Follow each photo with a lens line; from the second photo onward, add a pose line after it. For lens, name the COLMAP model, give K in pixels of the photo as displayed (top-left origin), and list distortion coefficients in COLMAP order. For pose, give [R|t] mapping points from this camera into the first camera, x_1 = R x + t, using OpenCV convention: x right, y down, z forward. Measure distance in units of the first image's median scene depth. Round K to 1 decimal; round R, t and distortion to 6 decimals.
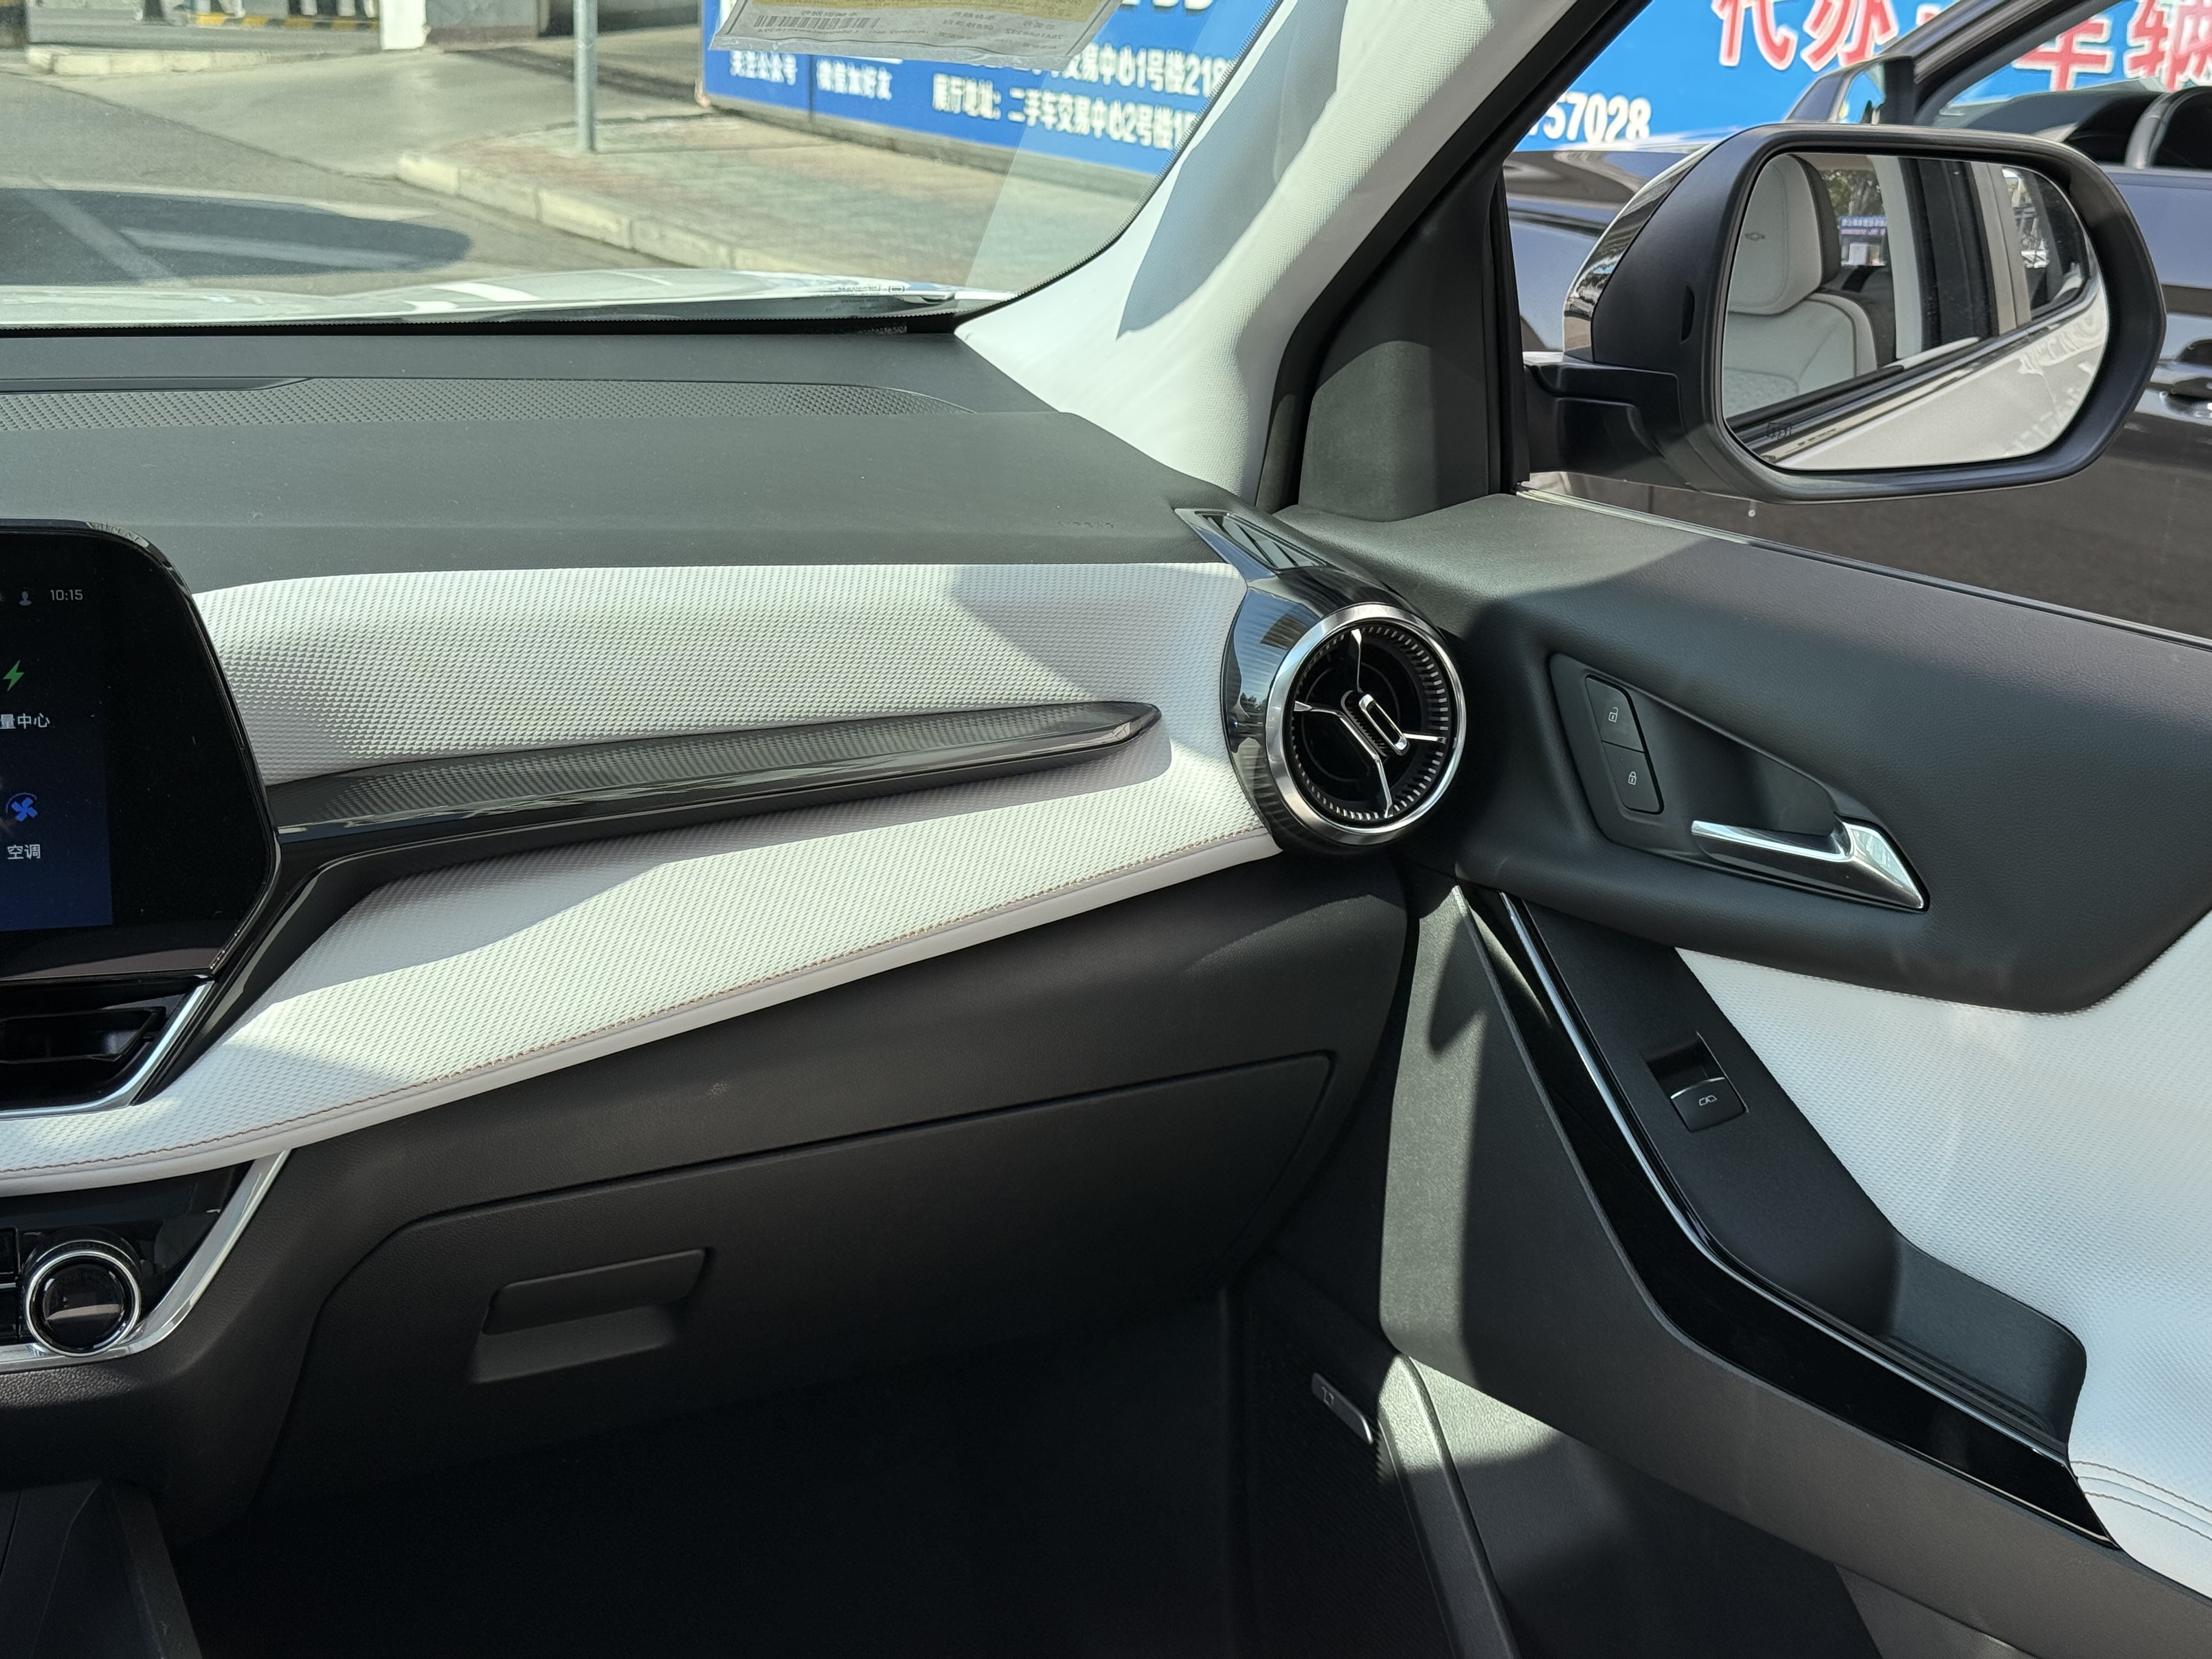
lens RADIAL K [[3052.9, 0, 1106.0], [0, 3052.9, 829.5], [0, 0, 1]] dist [0.177443, -0.453138]
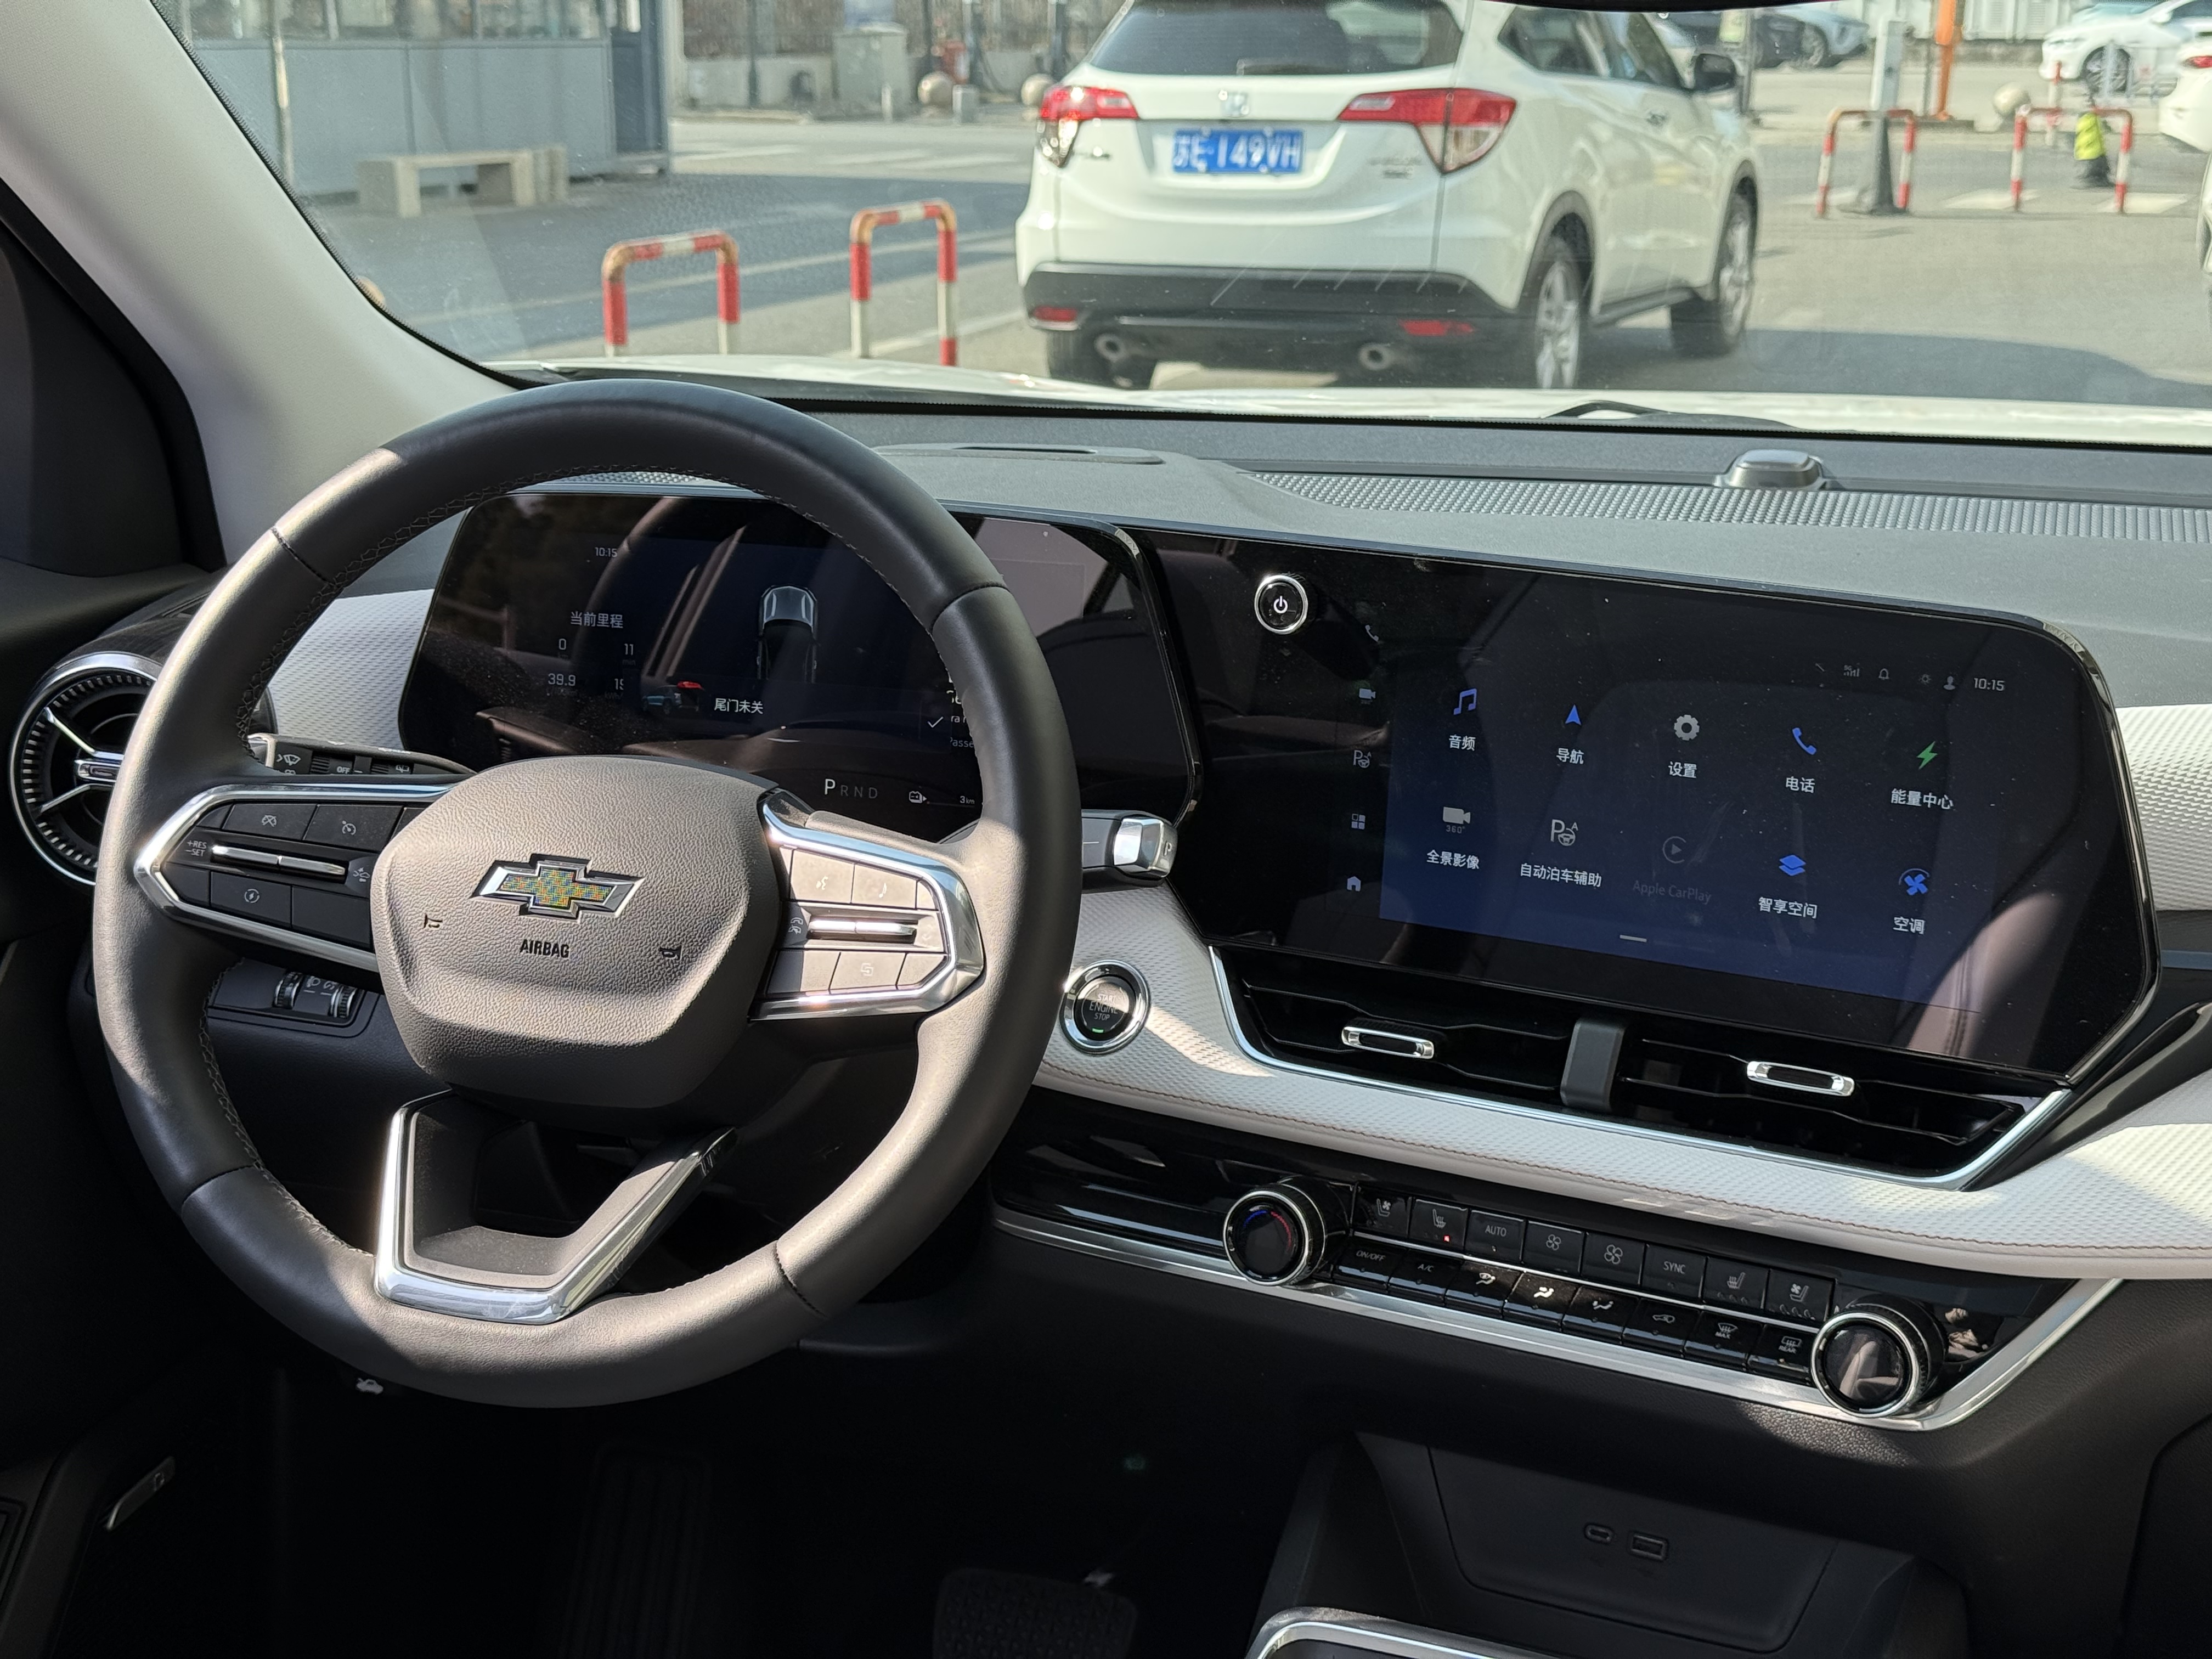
lens RADIAL K [[3095.1, 0, 1099.3], [0, 3095.1, 843.8], [0, 0, 1]] dist [0.179613, -0.346495]
pose [[0.692971, 0.154411, -0.704236, 0.160665], [-0.187954, 0.981710, 0.030302, -0.000208], [0.696035, 0.111365, 0.709319, 0.054693]]
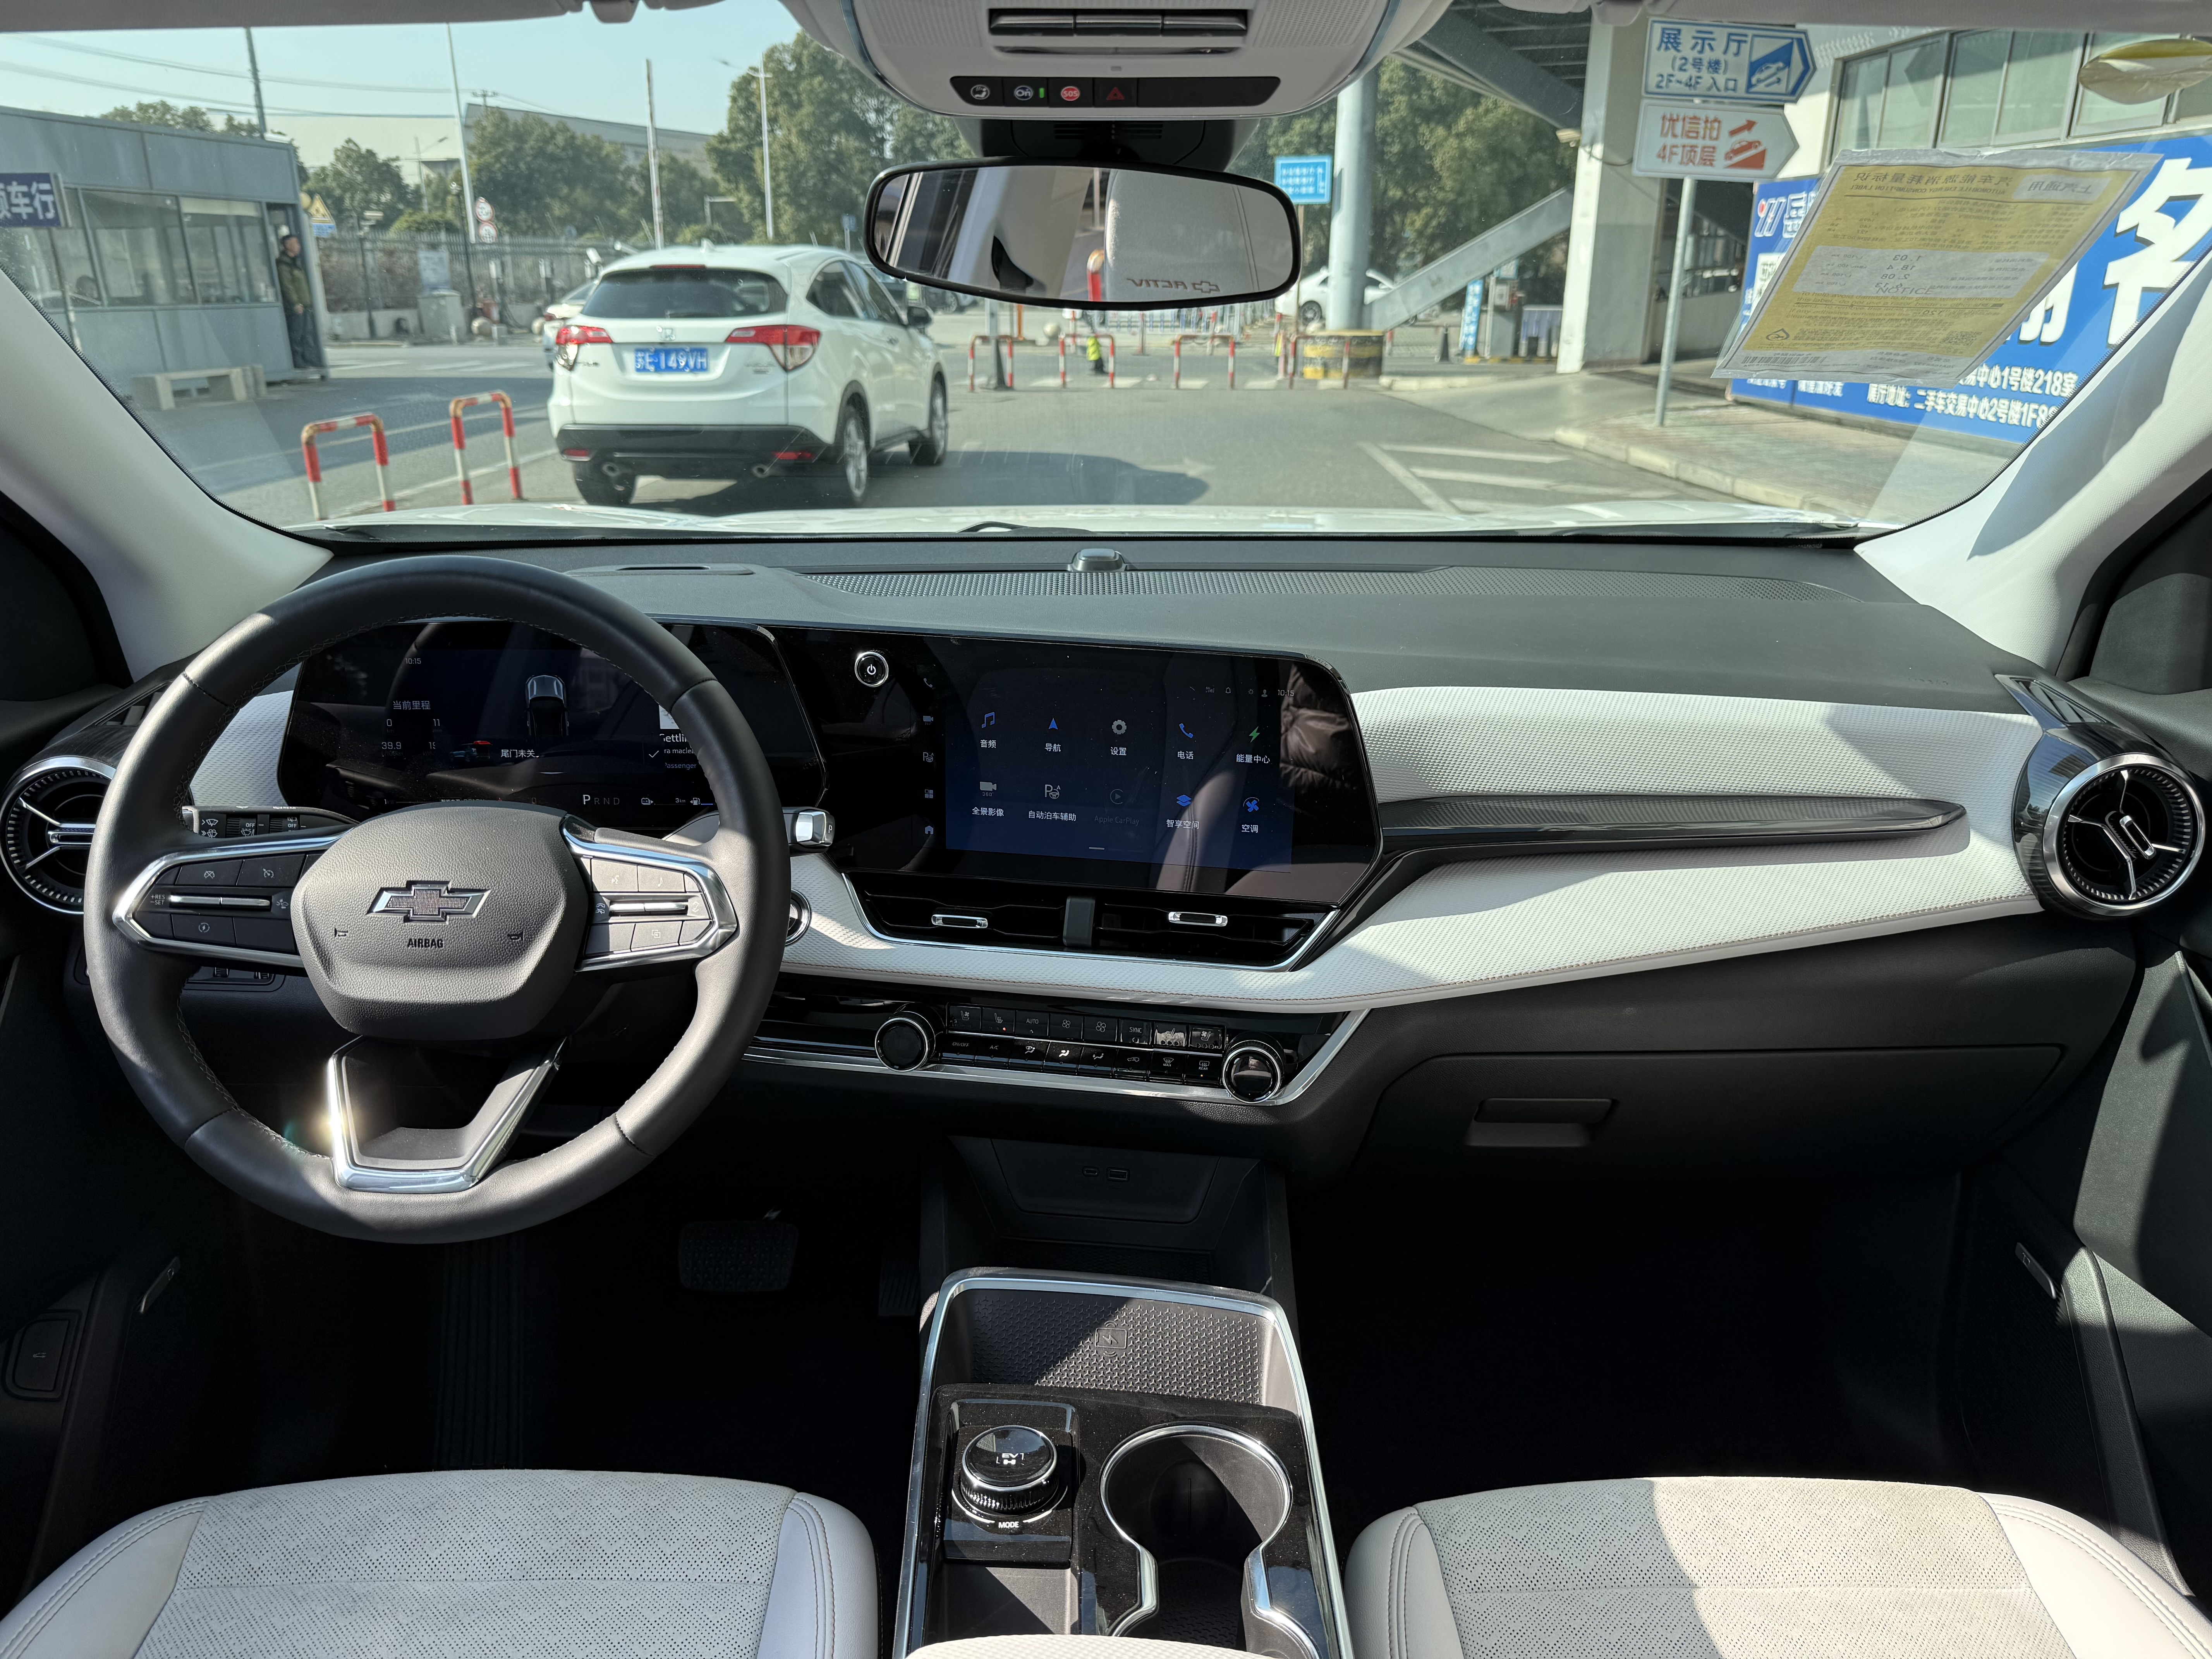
lens RADIAL K [[1552.0, 0, 1108.4], [0, 1552.0, 833.4], [0, 0, 1]] dist [0.124537, -0.219918]
pose [[0.881384, 0.121663, -0.456464, 0.001674], [-0.104322, 0.992539, 0.063110, -0.032642], [0.460737, -0.008005, 0.887501, 0.108645]]
